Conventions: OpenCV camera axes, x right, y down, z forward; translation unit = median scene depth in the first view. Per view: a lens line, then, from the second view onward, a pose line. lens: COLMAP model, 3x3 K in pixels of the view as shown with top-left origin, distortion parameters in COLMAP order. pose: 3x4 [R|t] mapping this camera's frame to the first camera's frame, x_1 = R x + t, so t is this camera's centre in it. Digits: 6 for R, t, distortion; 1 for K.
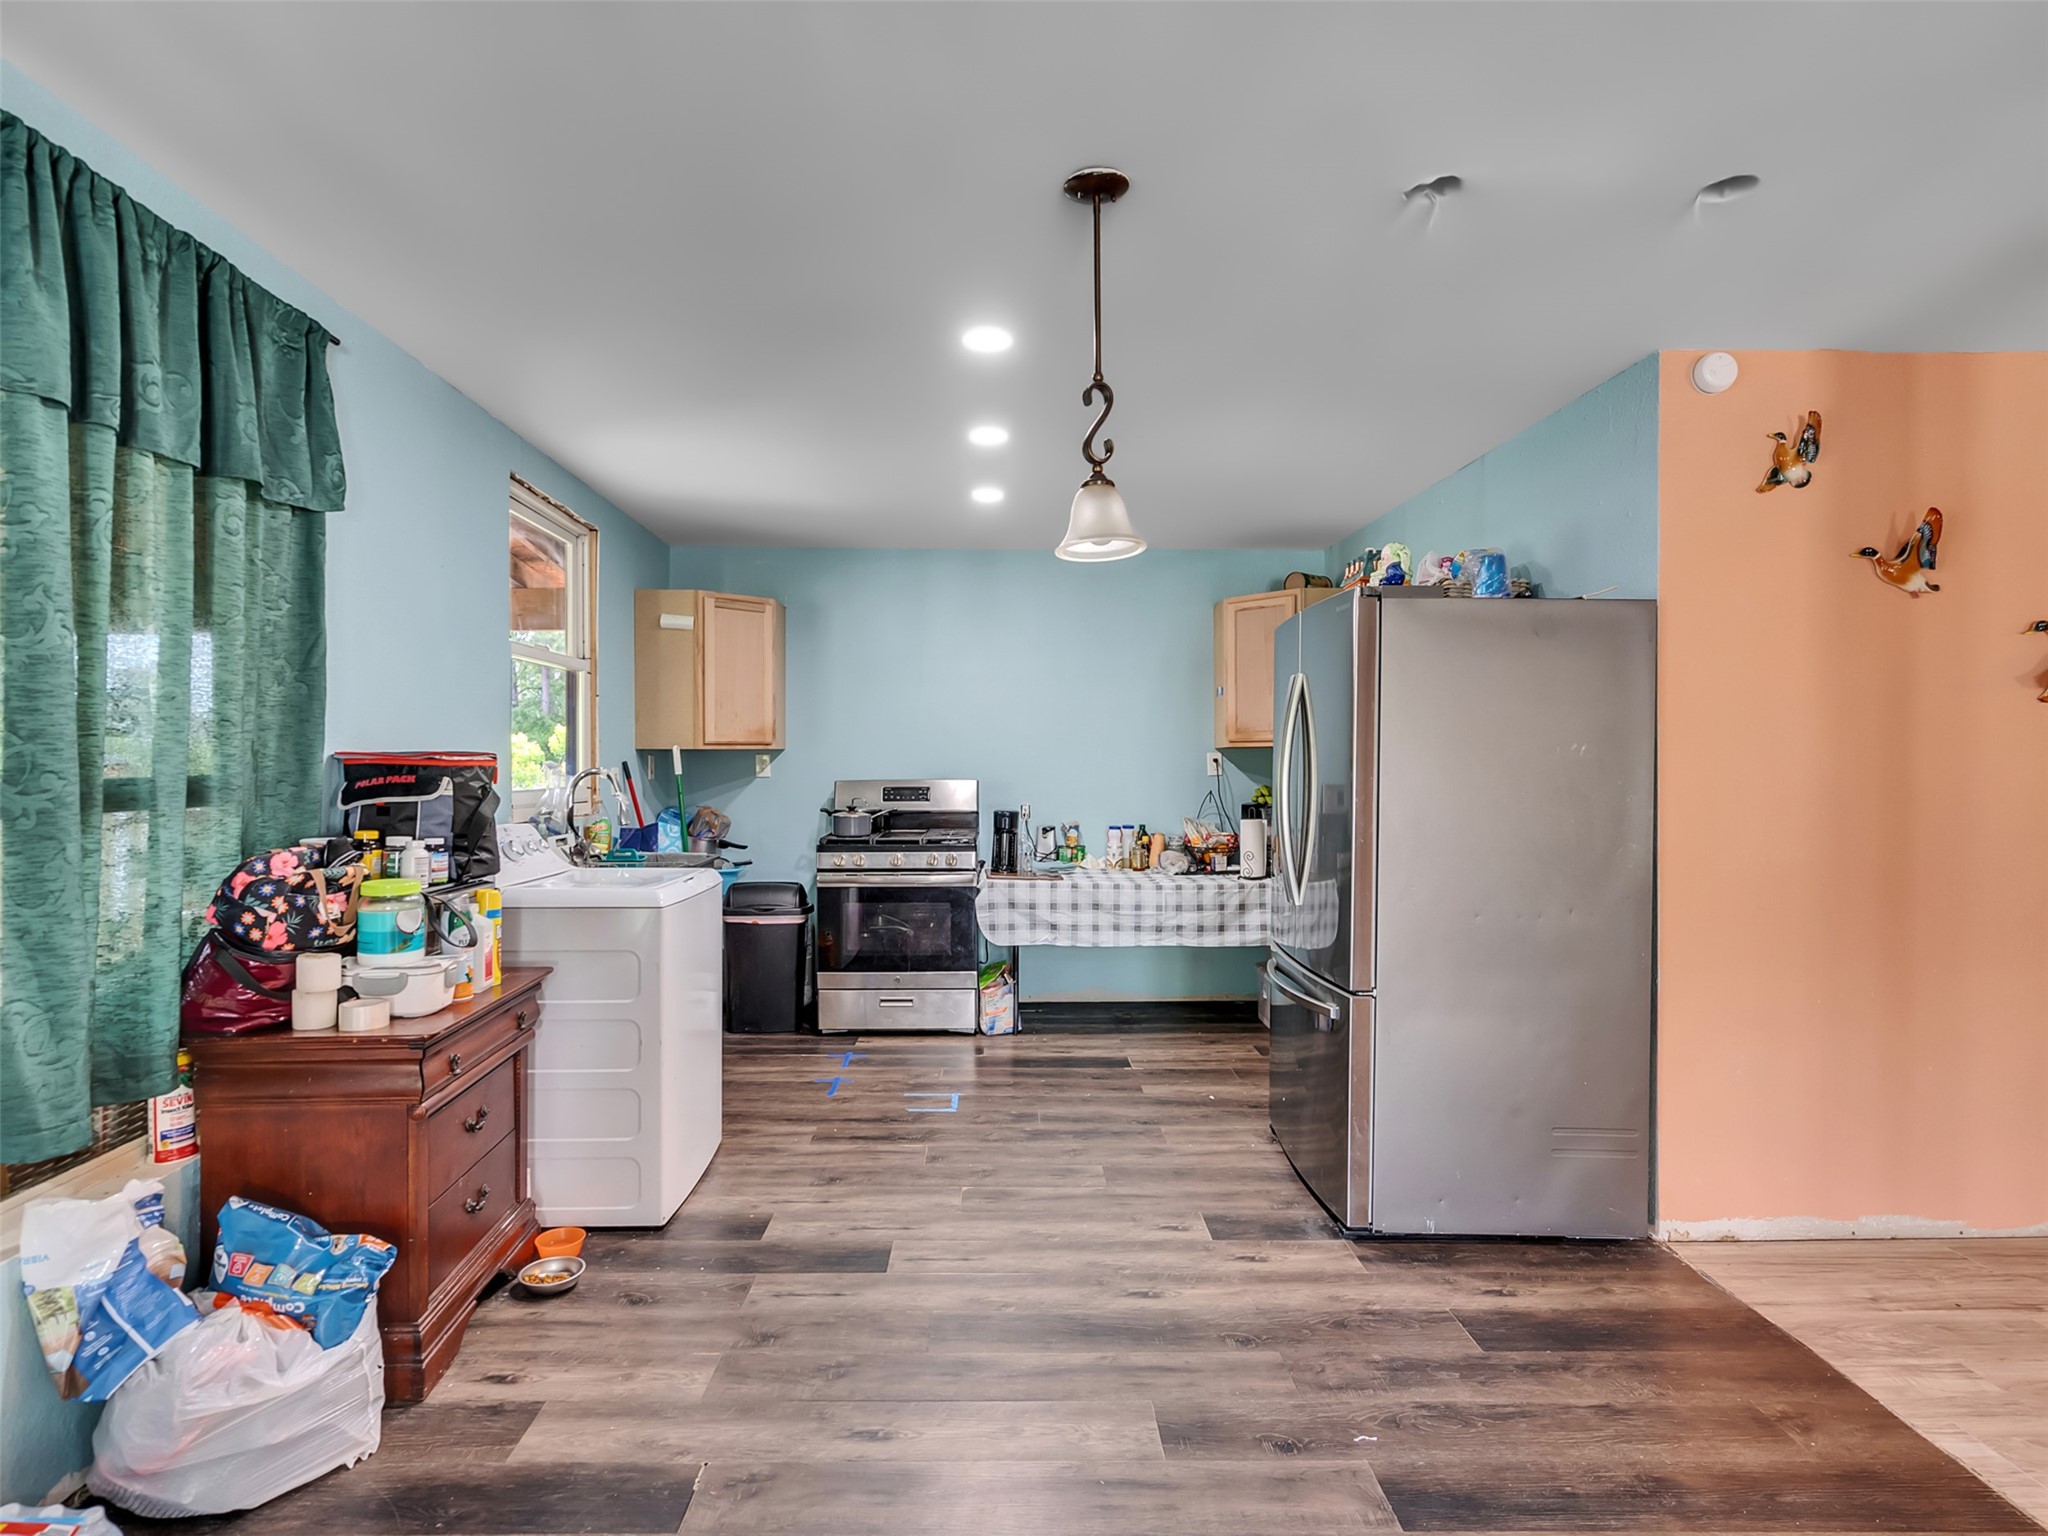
lens RADIAL K [[1043.2, 0, 1005.6], [0, 1043.2, 772.7], [0, 0, 1]] dist [-0.004761, 0.002907]
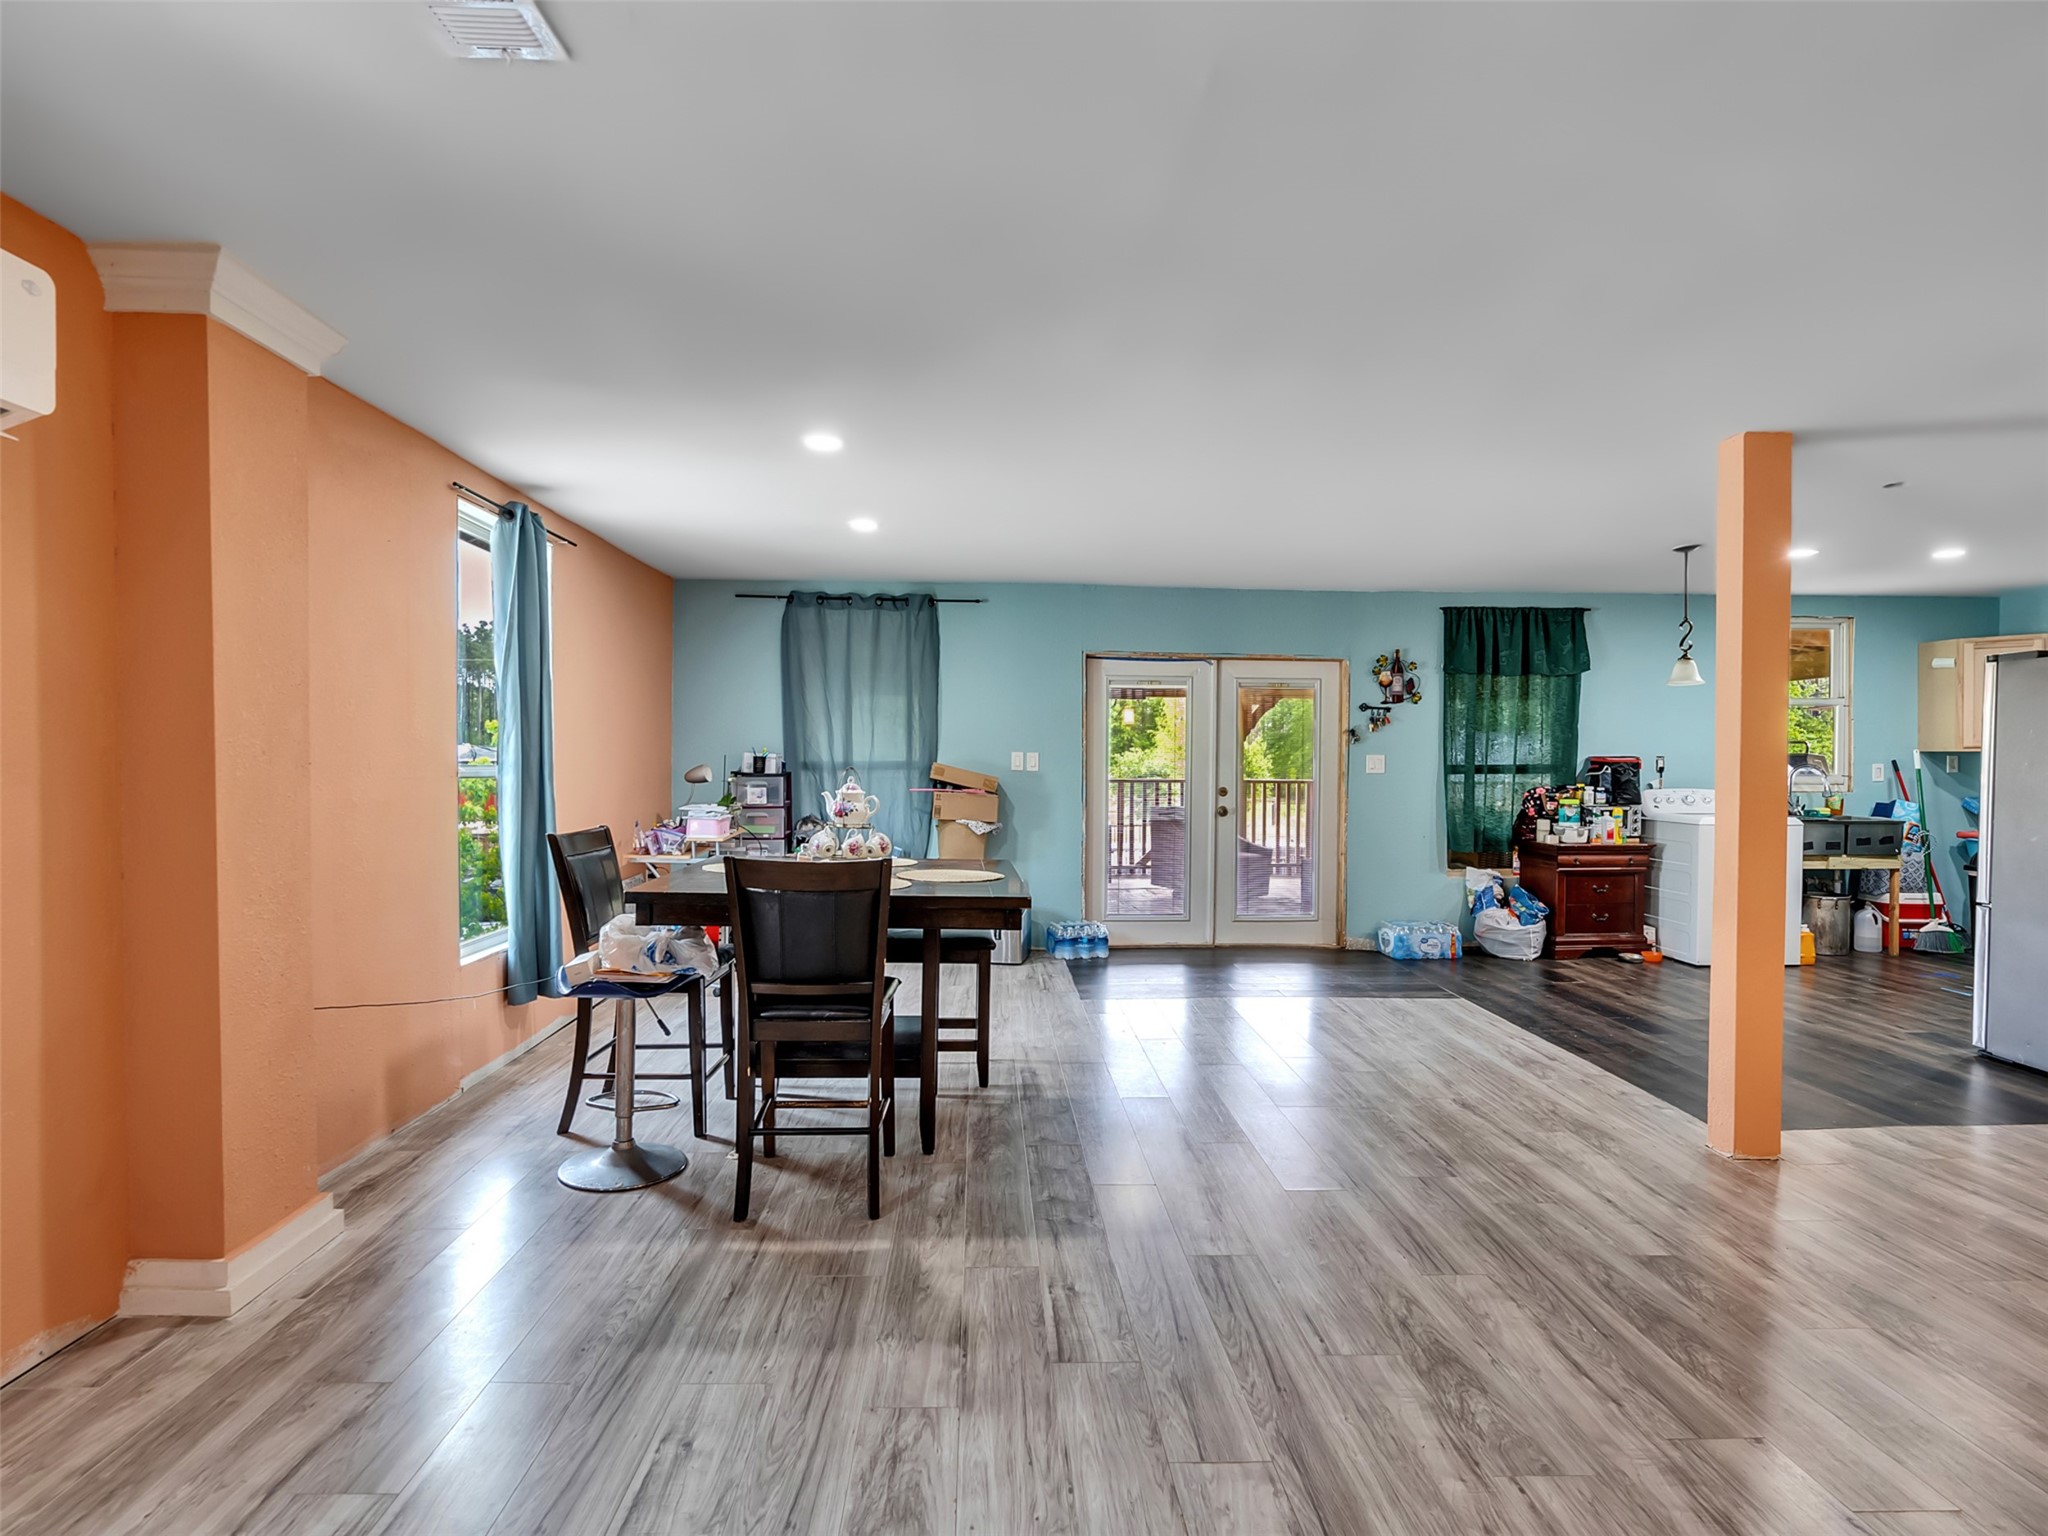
lens RADIAL K [[1043.2, 0, 1005.6], [0, 1043.2, 772.7], [0, 0, 1]] dist [-0.004761, 0.002907]
pose [[0.022089, 0.018316, -0.999588, 2.607787], [-0.011687, 0.999769, 0.018061, -0.010438], [0.999688, 0.011283, 0.022298, -0.769805]]
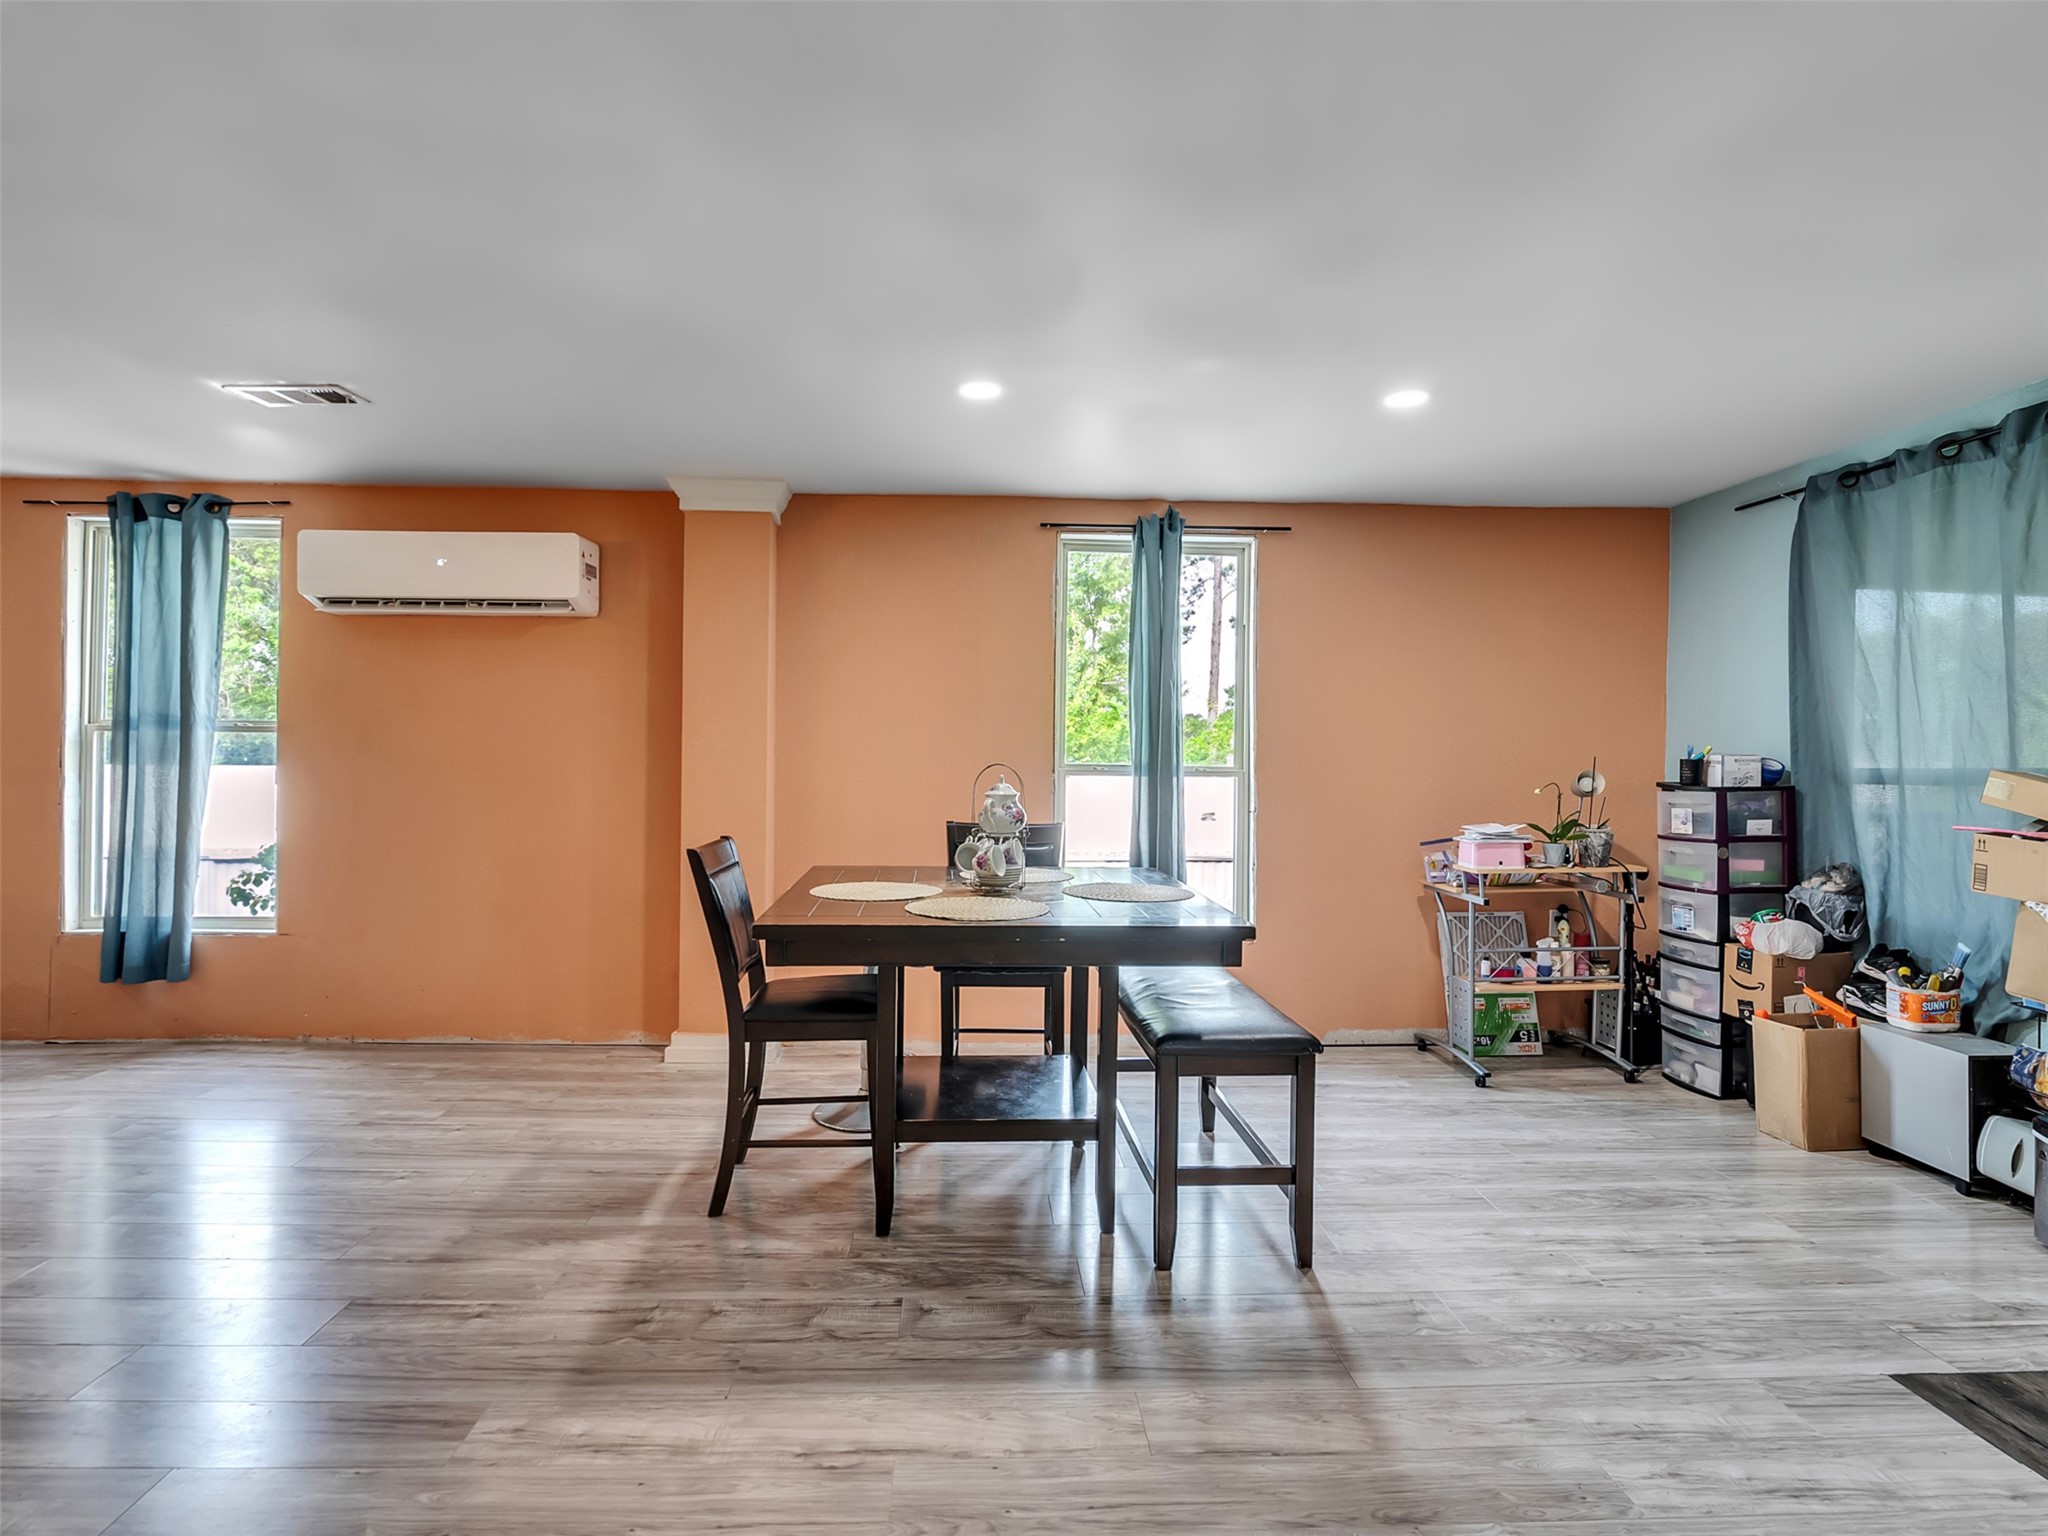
lens RADIAL K [[1043.2, 0, 1005.6], [0, 1043.2, 772.7], [0, 0, 1]] dist [-0.004761, 0.002907]
pose [[-0.999295, -0.004080, -0.037332, 0.854828], [-0.004761, 0.999824, 0.018161, 0.001197], [0.037251, 0.018326, -0.999138, 0.495701]]
